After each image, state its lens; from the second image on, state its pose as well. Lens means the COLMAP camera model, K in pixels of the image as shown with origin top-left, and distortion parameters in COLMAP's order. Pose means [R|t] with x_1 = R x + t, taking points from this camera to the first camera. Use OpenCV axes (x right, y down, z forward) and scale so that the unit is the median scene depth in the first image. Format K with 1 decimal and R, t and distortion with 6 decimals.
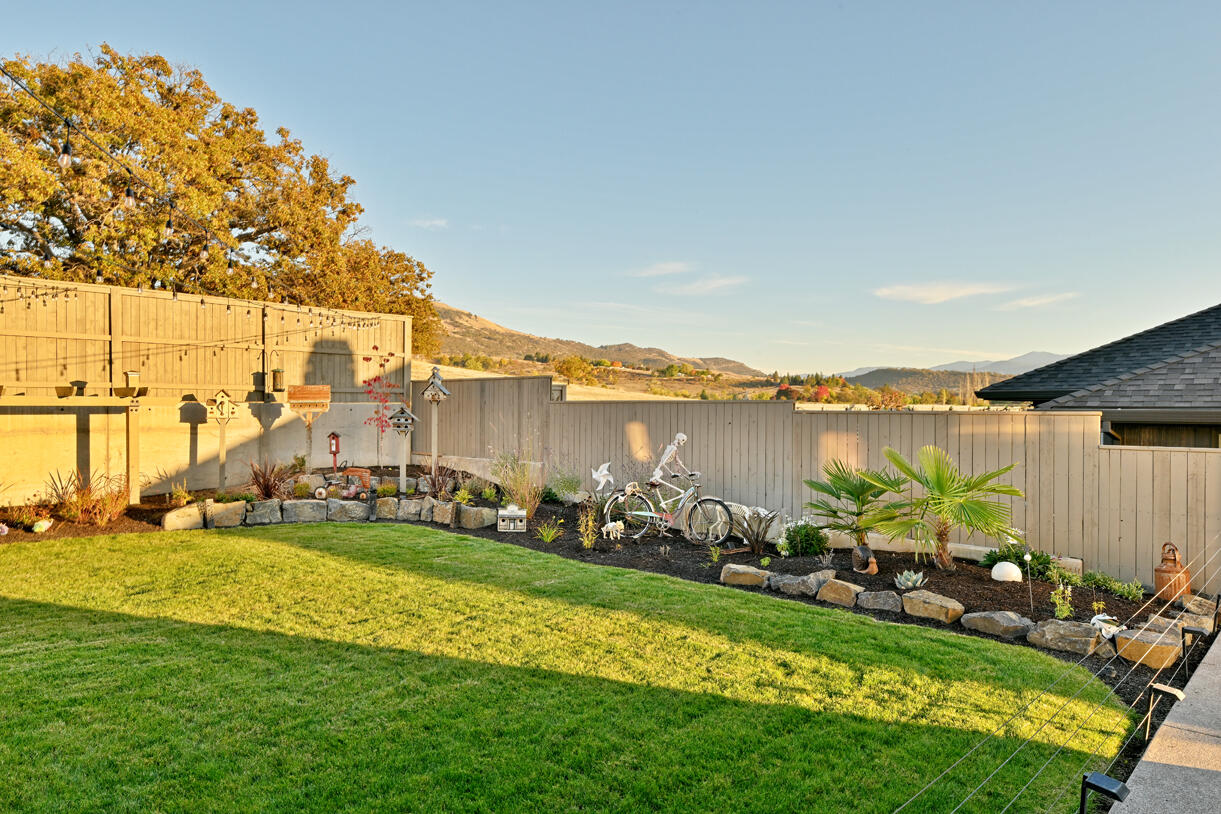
lens RADIAL K [[781.0, 0, 610.5], [0, 781.0, 407.0], [0, 0, 1]] dist [0.029590, 0.000885]
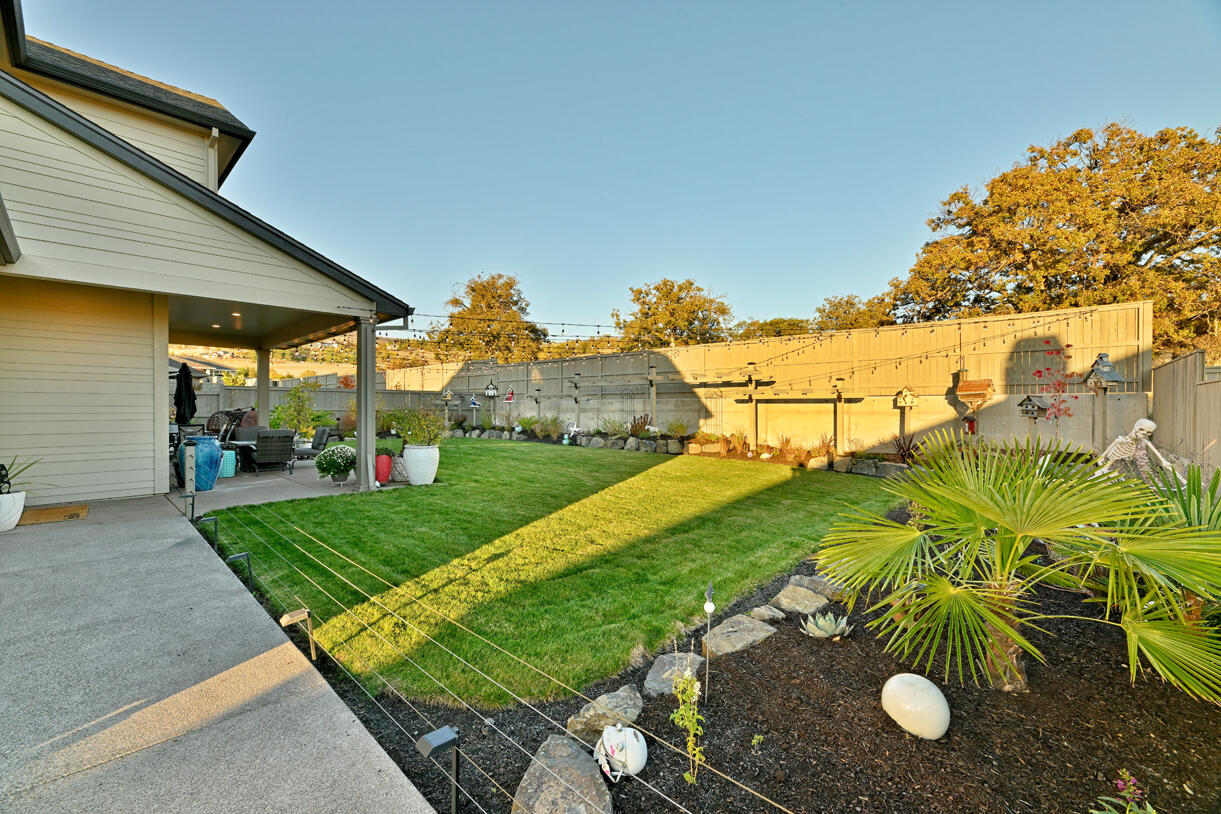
lens RADIAL K [[496.7, 0, 610.5], [0, 496.7, 407.0], [0, 0, 1]] dist [-0.001396, -0.000243]
pose [[0.005541, -0.005414, -0.999970, 0.410020], [-0.000647, 0.999985, -0.005418, 0.020660], [0.999984, 0.000677, 0.005538, 0.421902]]
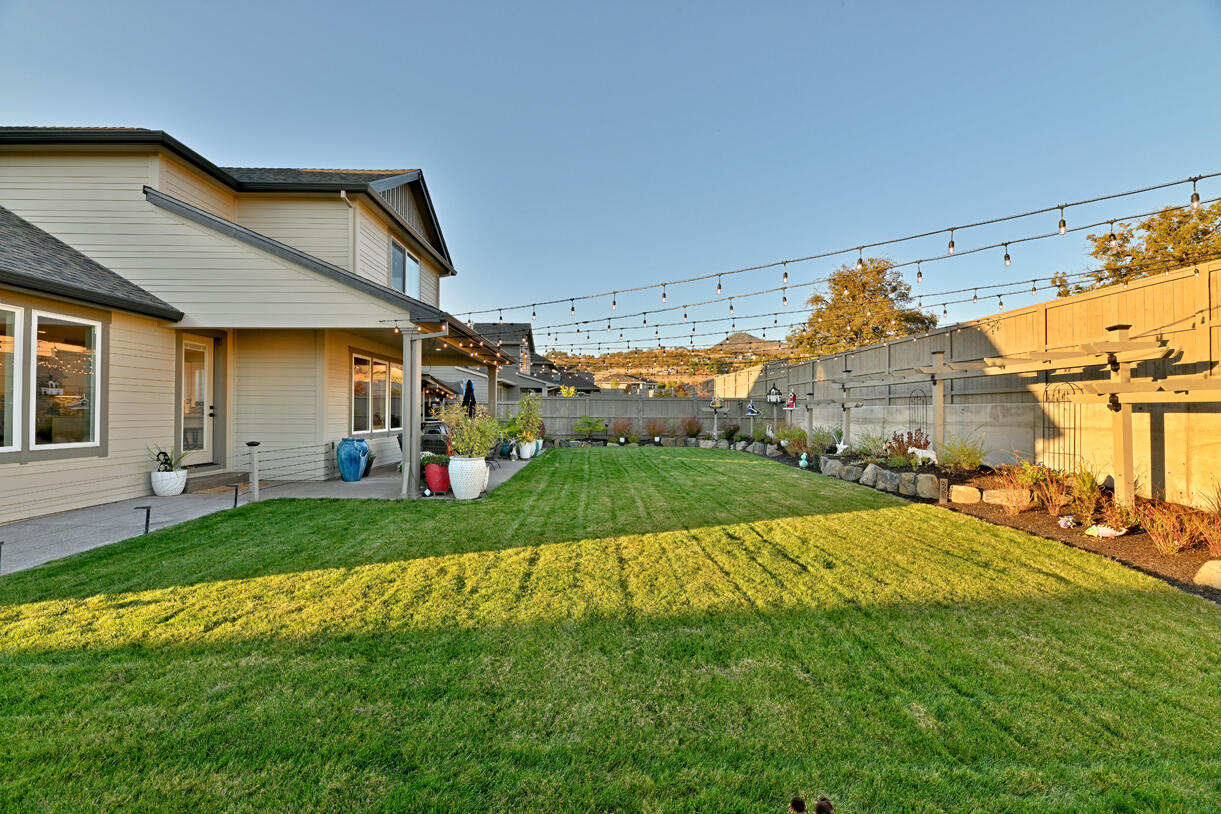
lens RADIAL K [[496.7, 0, 610.5], [0, 496.7, 407.0], [0, 0, 1]] dist [-0.001396, -0.000243]
pose [[-0.718538, -0.016491, -0.695292, 0.072048], [-0.008557, 0.999853, -0.014871, 0.013779], [0.695435, -0.004736, -0.718574, 0.726042]]
